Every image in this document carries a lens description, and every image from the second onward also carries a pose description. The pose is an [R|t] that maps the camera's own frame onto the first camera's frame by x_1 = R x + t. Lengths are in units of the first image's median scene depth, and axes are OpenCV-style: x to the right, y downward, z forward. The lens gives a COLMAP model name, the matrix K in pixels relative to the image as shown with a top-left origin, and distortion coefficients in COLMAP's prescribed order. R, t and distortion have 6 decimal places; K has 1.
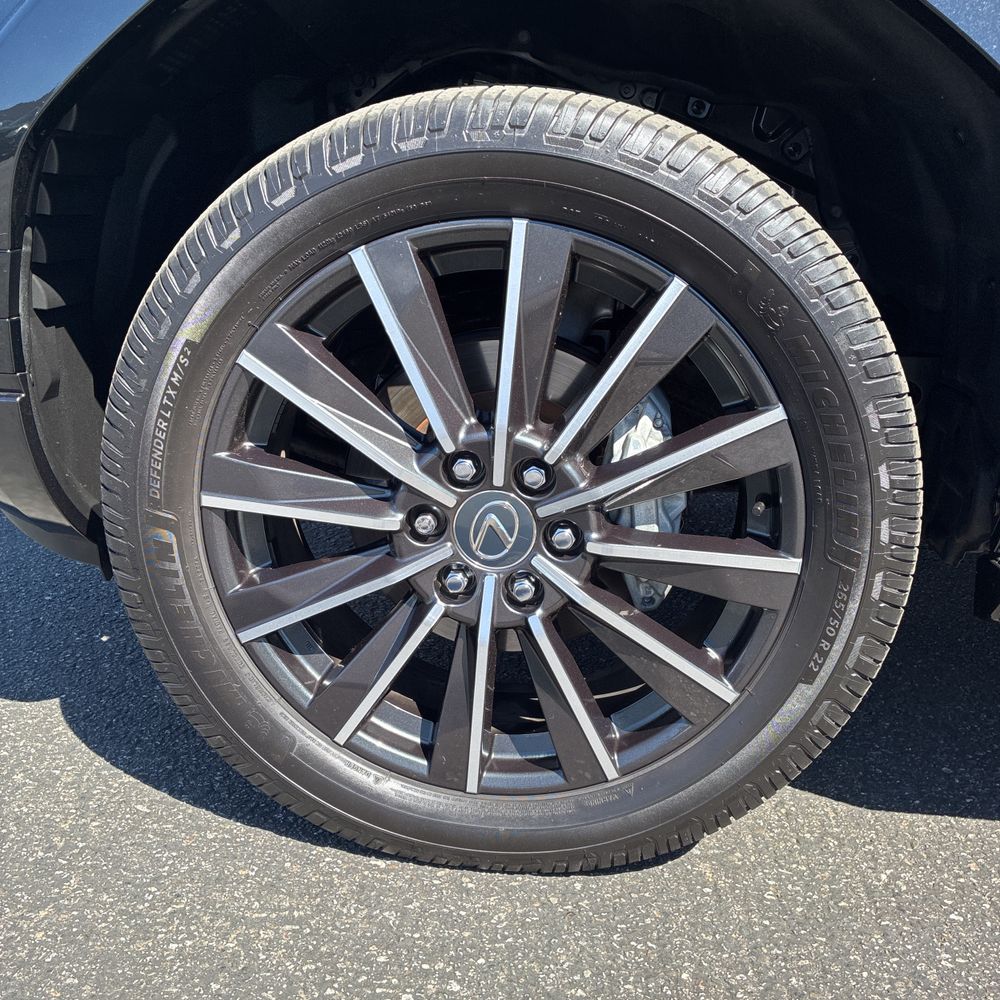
lens RADIAL K [[1003.4, 0, 487.5], [0, 1003.4, 491.9], [0, 0, 1]] dist [0.038858, -0.037753]
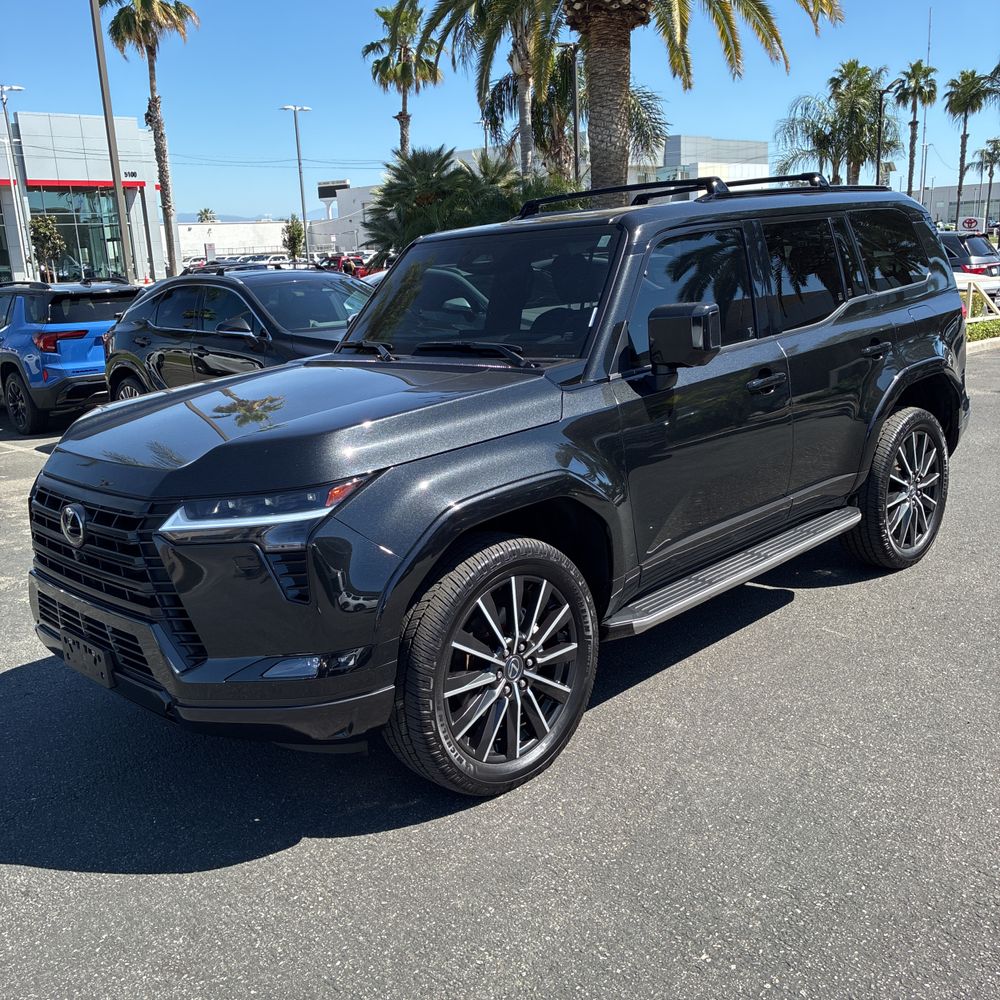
lens RADIAL K [[1009.0, 0, 500.0], [0, 1009.0, 500.0], [0, 0, 1]] dist [0.021384, -0.000723]
pose [[0.624016, -0.239585, 0.743776, -2.282517], [0.314360, 0.948385, 0.041750, -0.617527], [-0.715389, 0.207760, 0.667124, -1.209034]]
